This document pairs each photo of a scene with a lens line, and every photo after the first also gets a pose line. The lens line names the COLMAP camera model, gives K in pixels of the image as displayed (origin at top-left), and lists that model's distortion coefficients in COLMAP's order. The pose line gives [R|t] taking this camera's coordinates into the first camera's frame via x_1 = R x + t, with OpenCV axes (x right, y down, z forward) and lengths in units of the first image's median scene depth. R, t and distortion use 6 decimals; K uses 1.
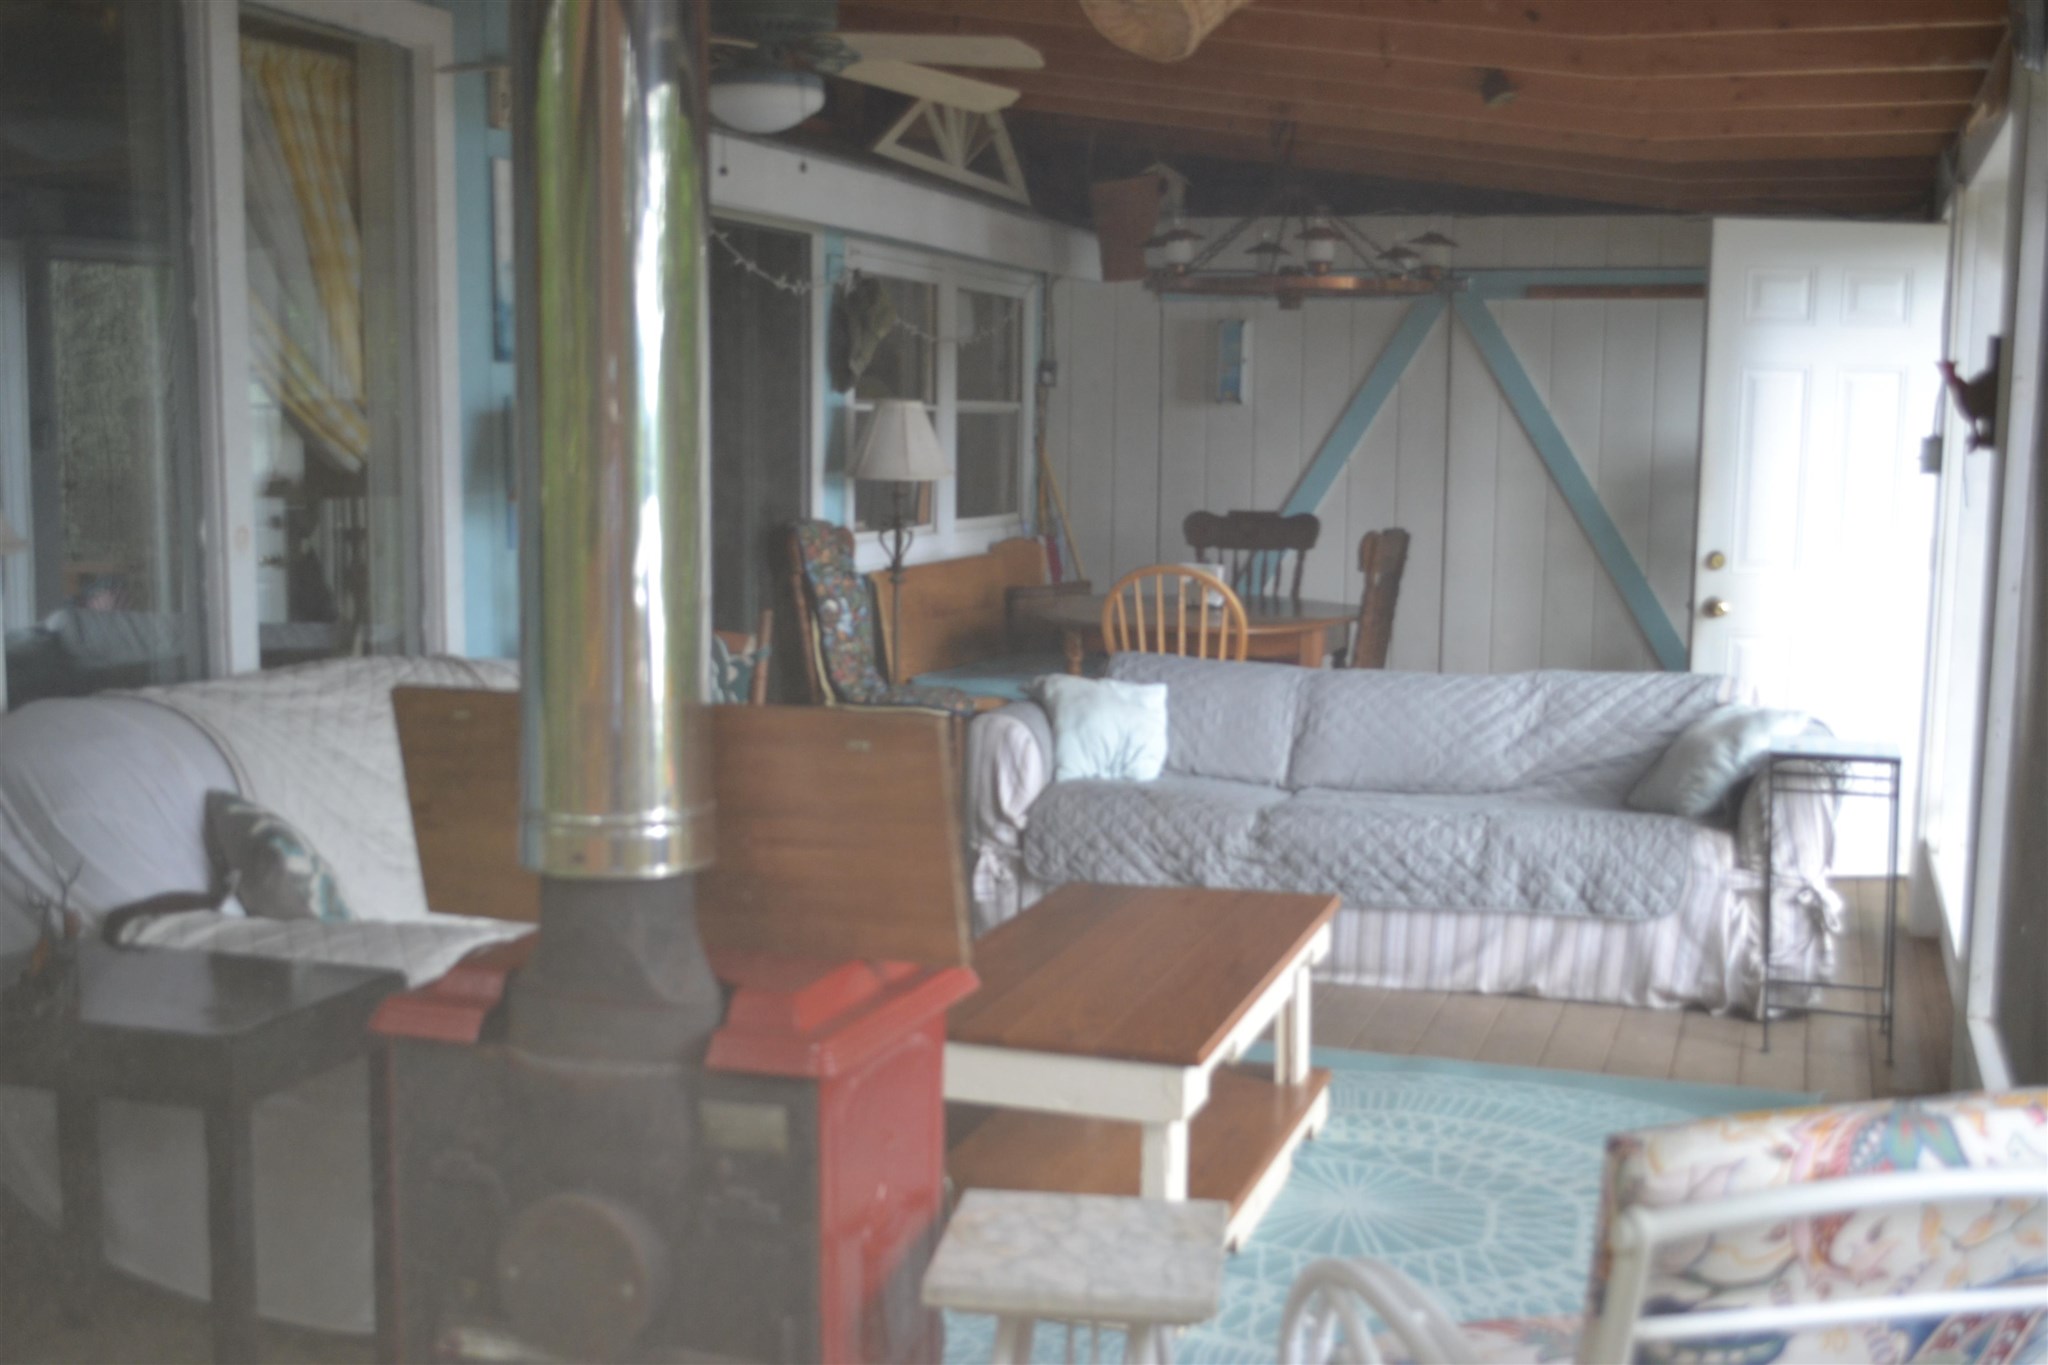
lens RADIAL K [[2289.3, 0, 1024.1], [0, 2289.3, 685.0], [0, 0, 1]] dist [-0.012898, 0.000000]
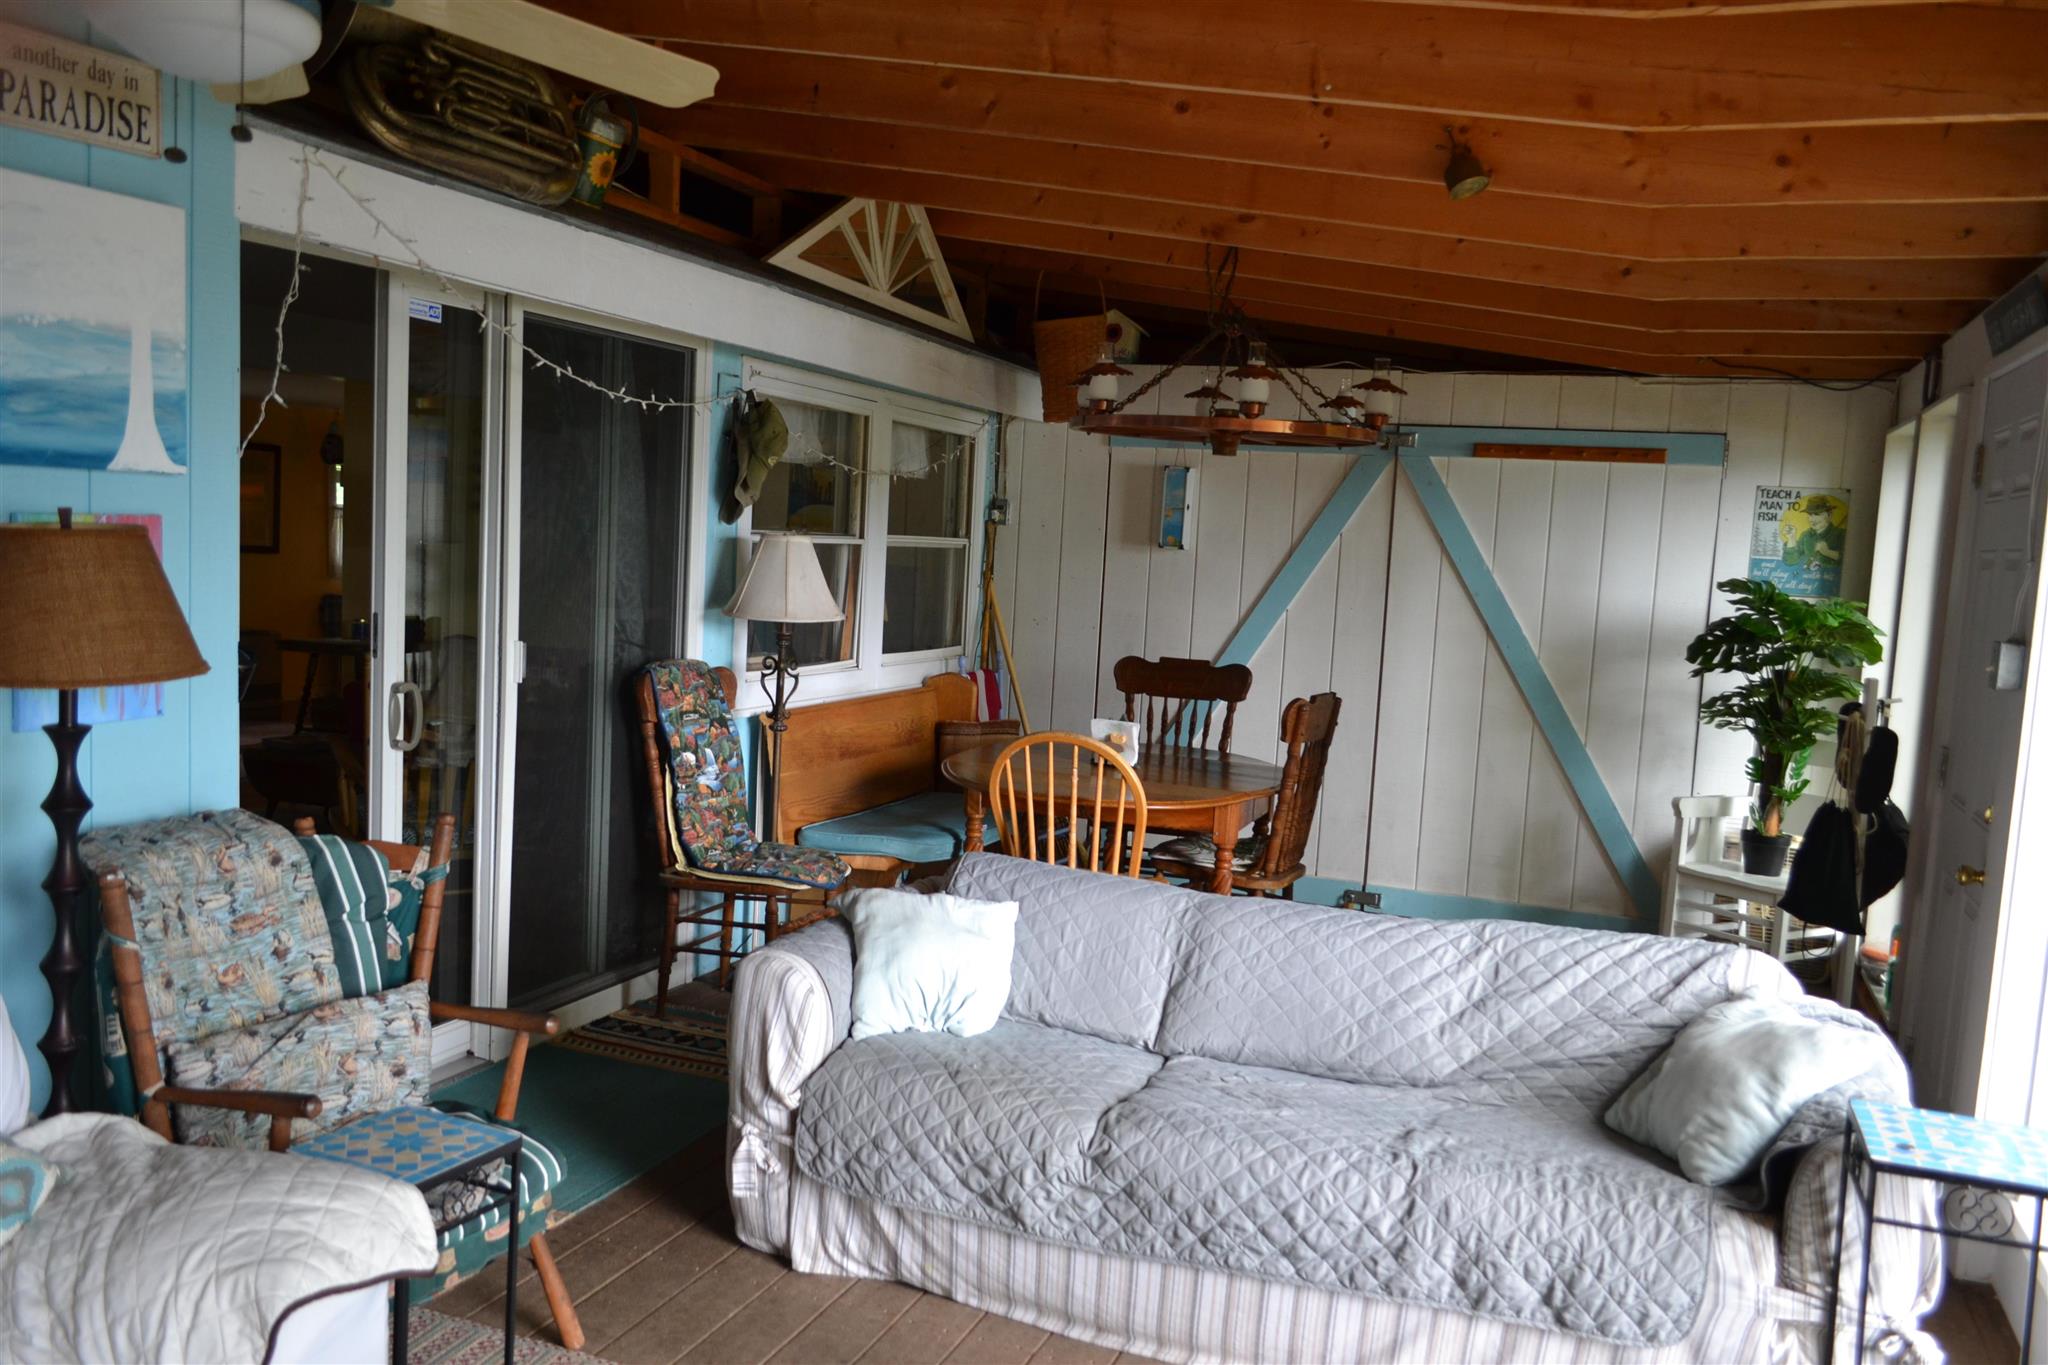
lens RADIAL K [[1609.0, 0, 1024.0], [0, 1609.0, 683.3], [0, 0, 1]] dist [-0.008102, -0.005074]
pose [[0.998116, 0.046791, -0.039694, 0.072833], [-0.047841, 0.998518, -0.025948, -0.055035], [0.038421, 0.027798, 0.998875, 0.378782]]
